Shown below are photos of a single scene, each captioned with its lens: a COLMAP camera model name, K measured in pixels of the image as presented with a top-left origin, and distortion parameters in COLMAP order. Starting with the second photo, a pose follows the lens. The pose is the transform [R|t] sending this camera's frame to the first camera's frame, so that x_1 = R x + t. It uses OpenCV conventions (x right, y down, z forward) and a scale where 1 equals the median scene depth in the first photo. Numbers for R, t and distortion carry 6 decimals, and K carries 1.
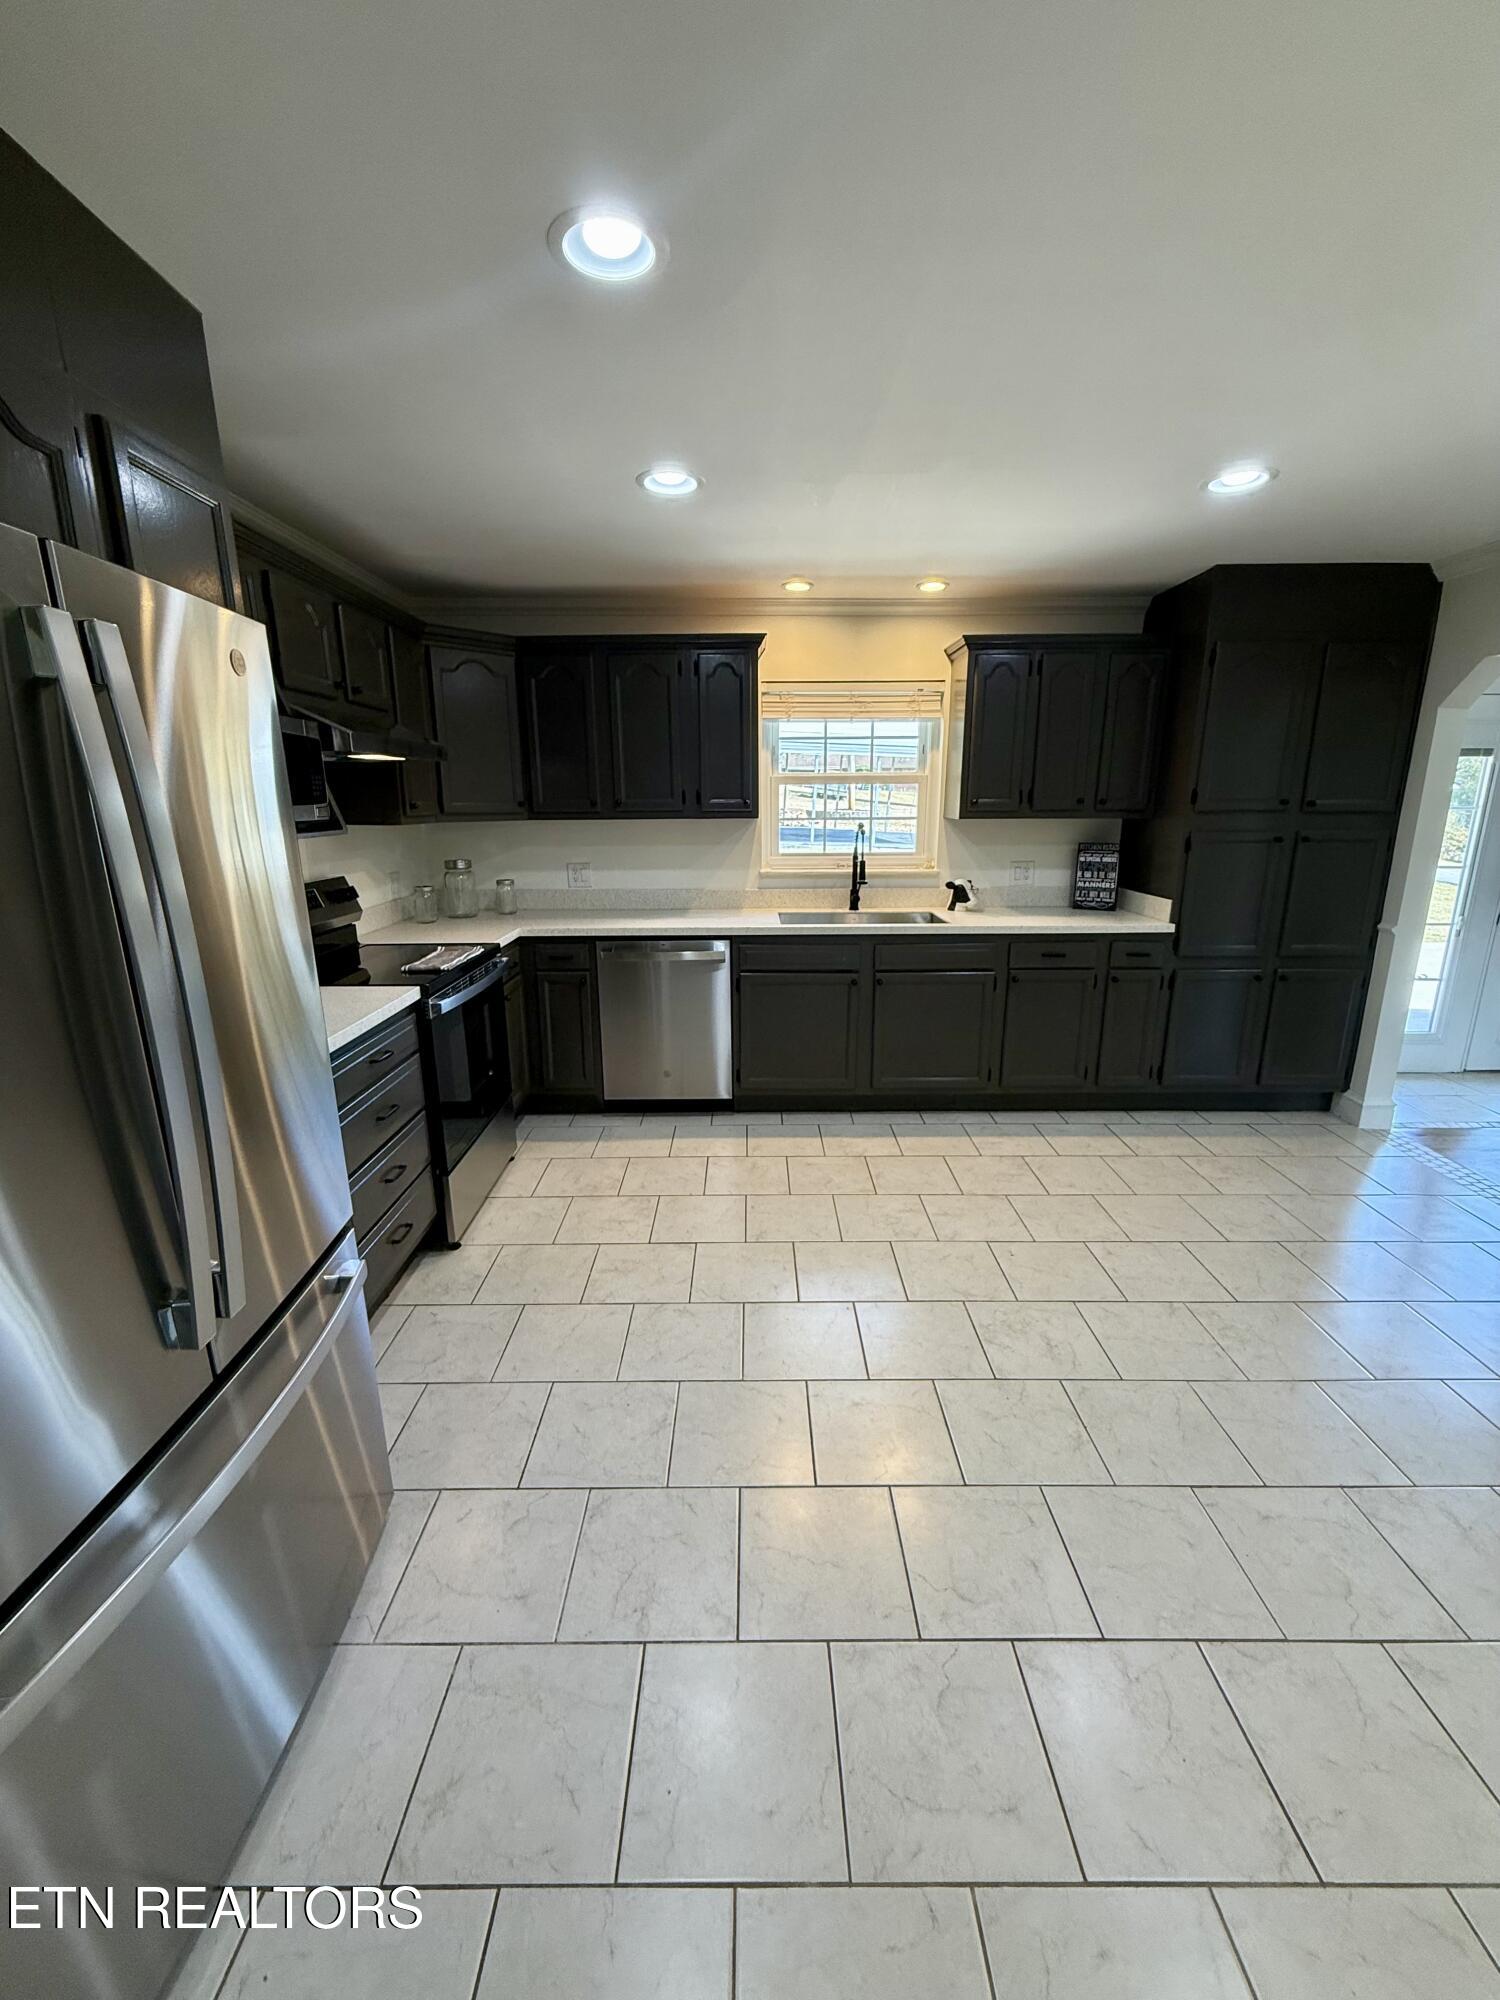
lens RADIAL K [[796.8, 0, 755.2], [0, 796.8, 994.4], [0, 0, 1]] dist [-0.000363, 0.000121]
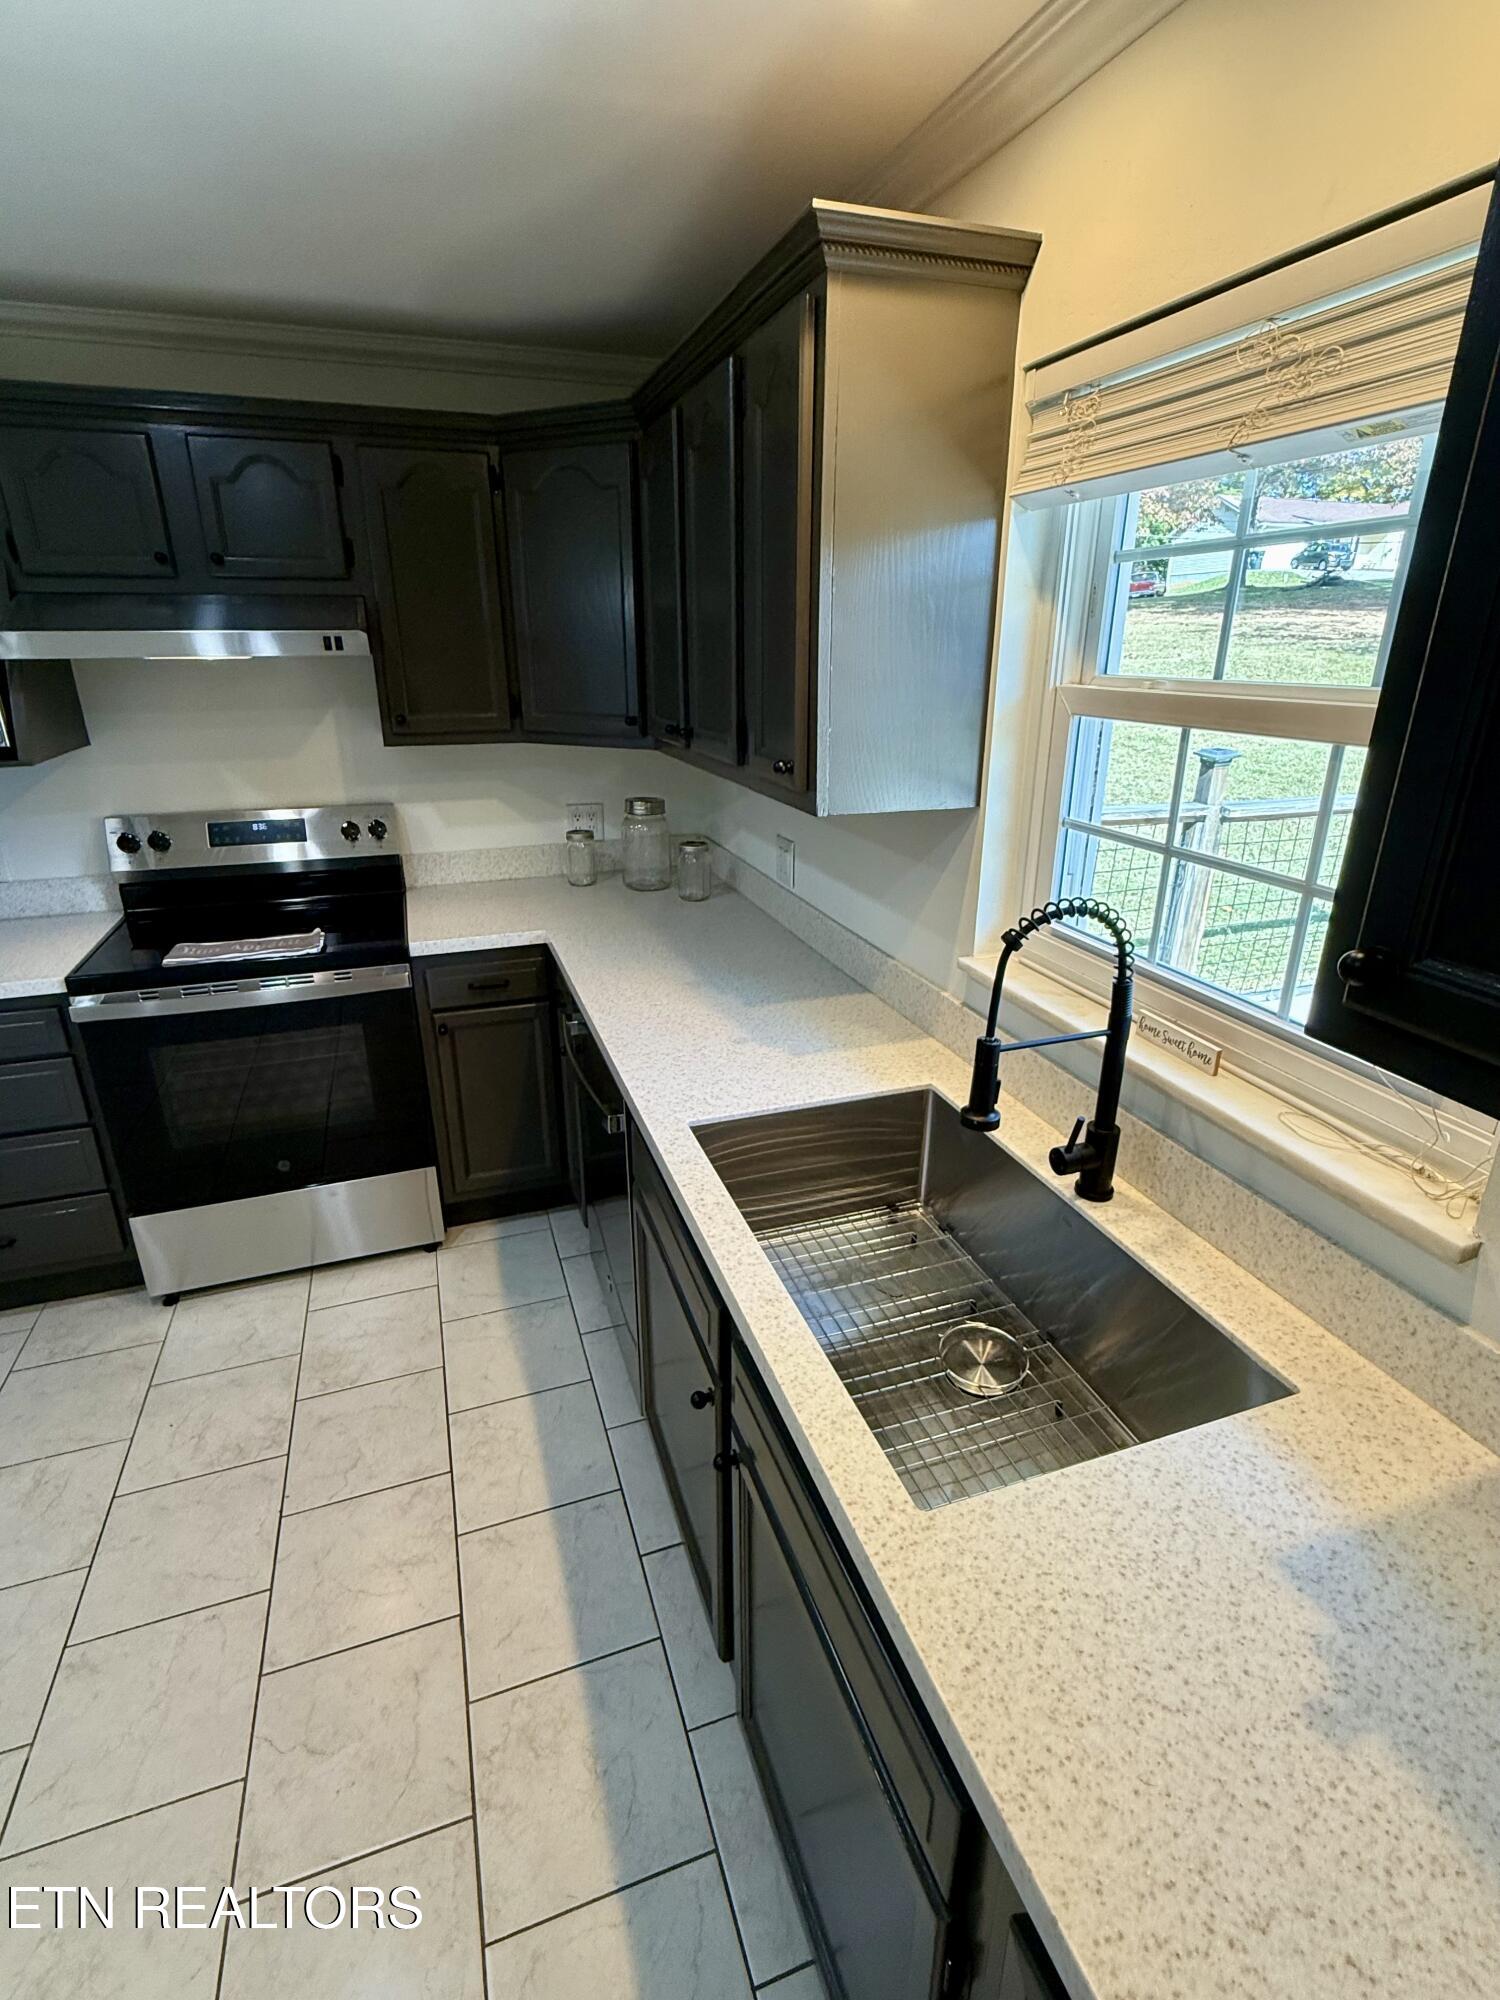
lens RADIAL K [[950.7, 0, 742.0], [0, 950.7, 998.5], [0, 0, 1]] dist [-0.002604, -0.000241]
pose [[0.321002, 0.339079, -0.884298, 0.390154], [-0.230010, 0.933668, 0.274516, -0.255952], [0.918724, 0.115277, 0.377701, 0.832656]]
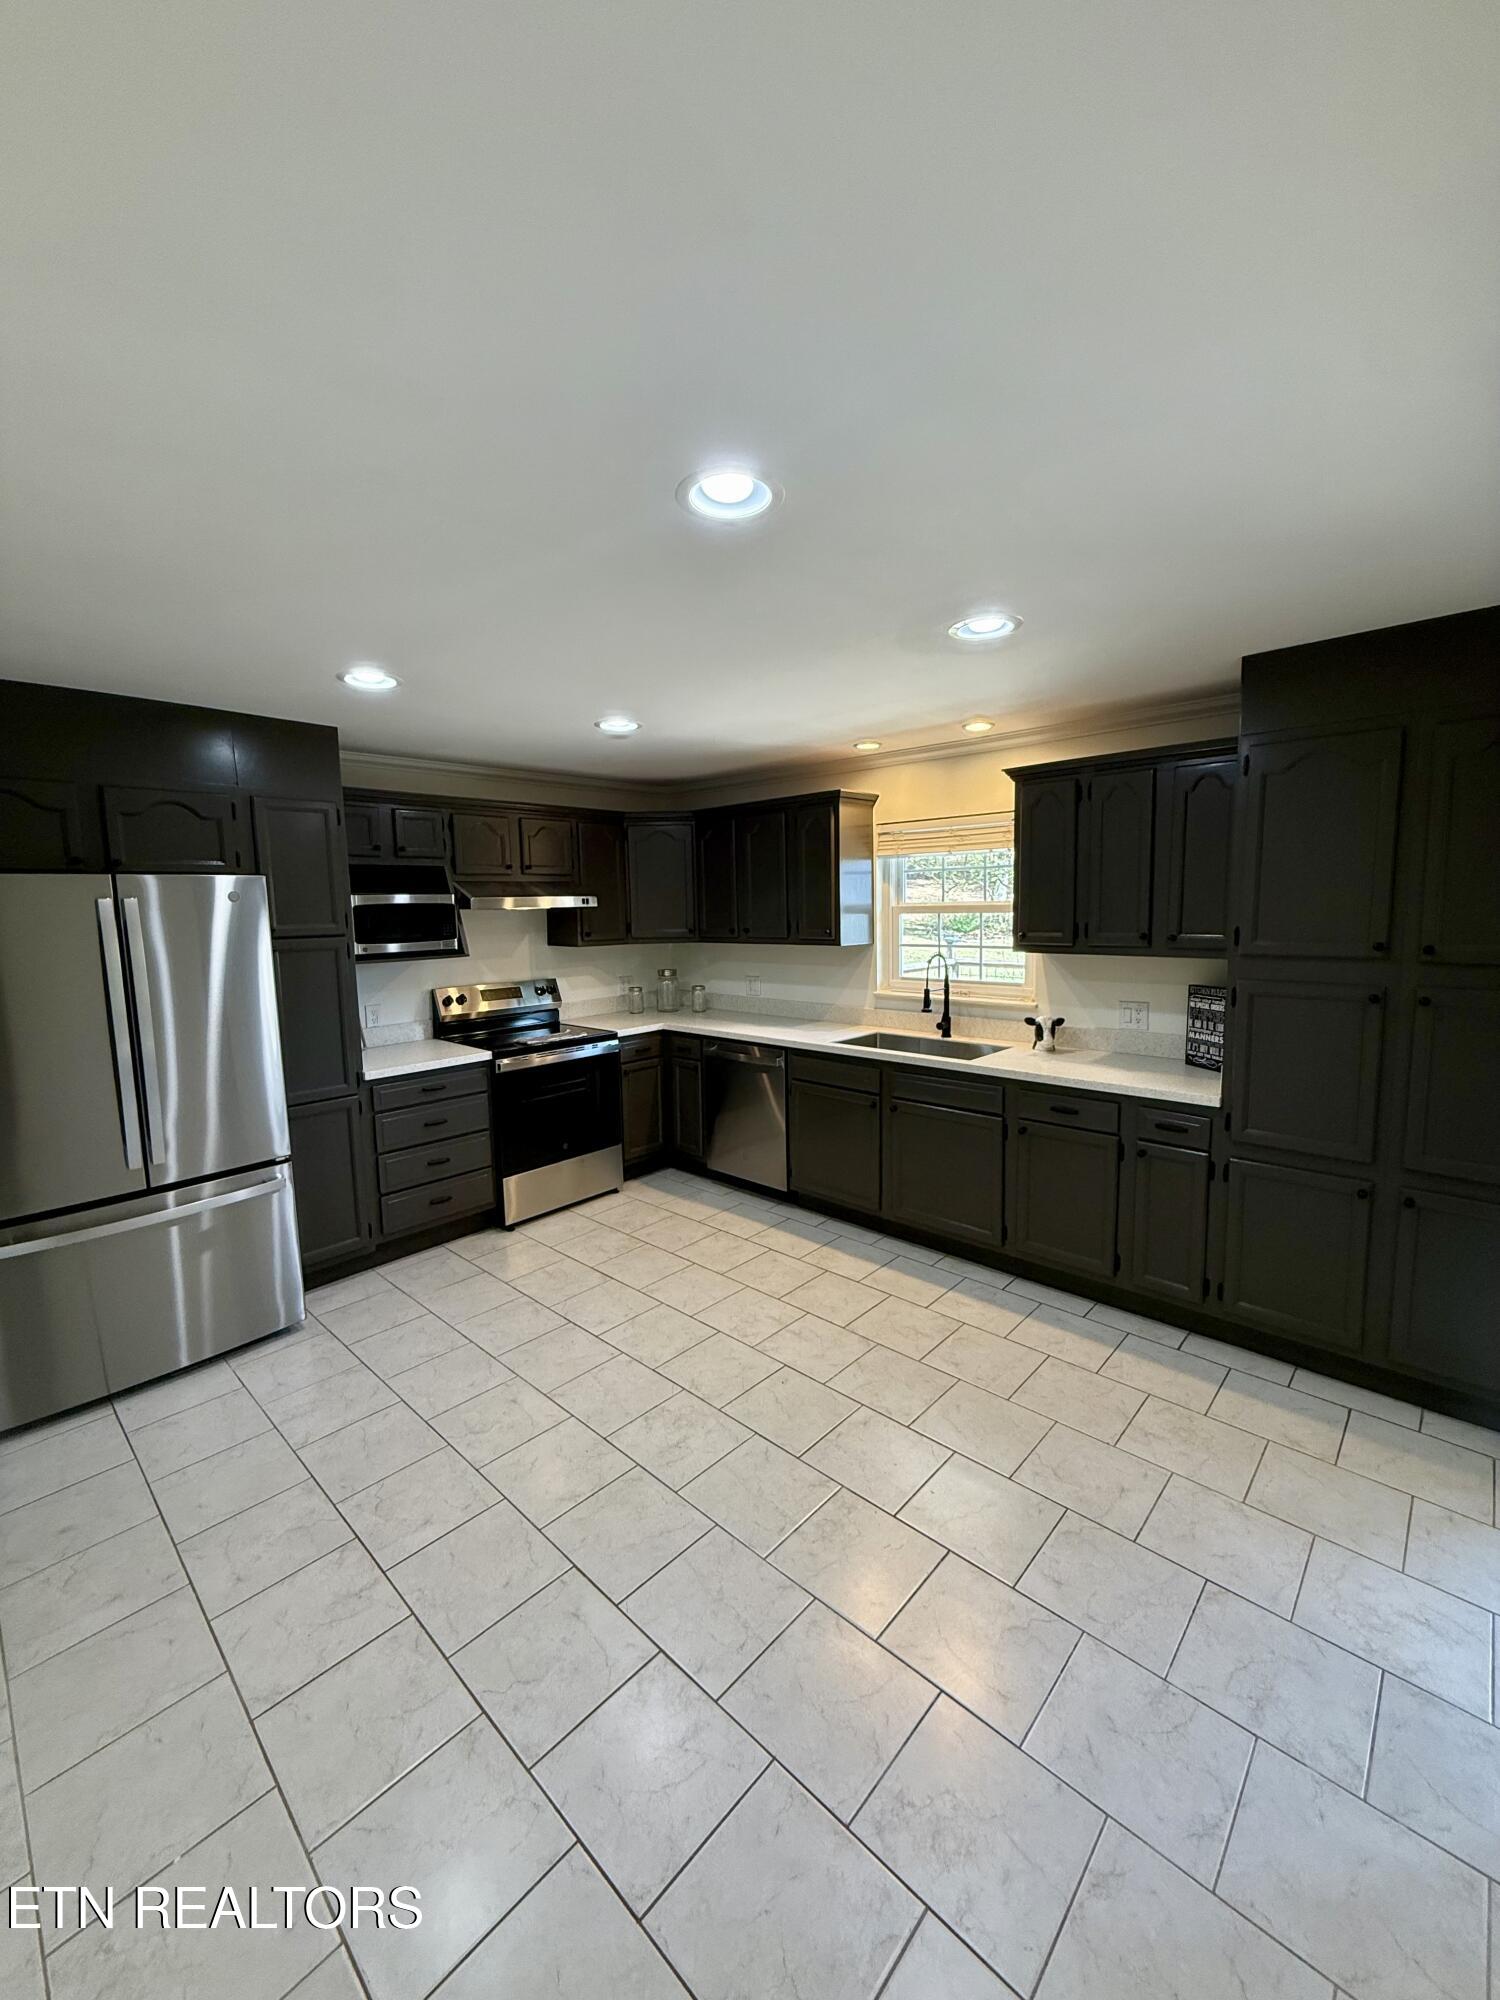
lens RADIAL K [[796.8, 0, 748.6], [0, 796.8, 995.4], [0, 0, 1]] dist [-0.000363, 0.000121]
pose [[0.726421, 0.069546, -0.683723, 0.686897], [-0.148955, 0.987151, -0.057848, -0.069825], [0.670914, 0.143866, 0.727446, 0.112416]]
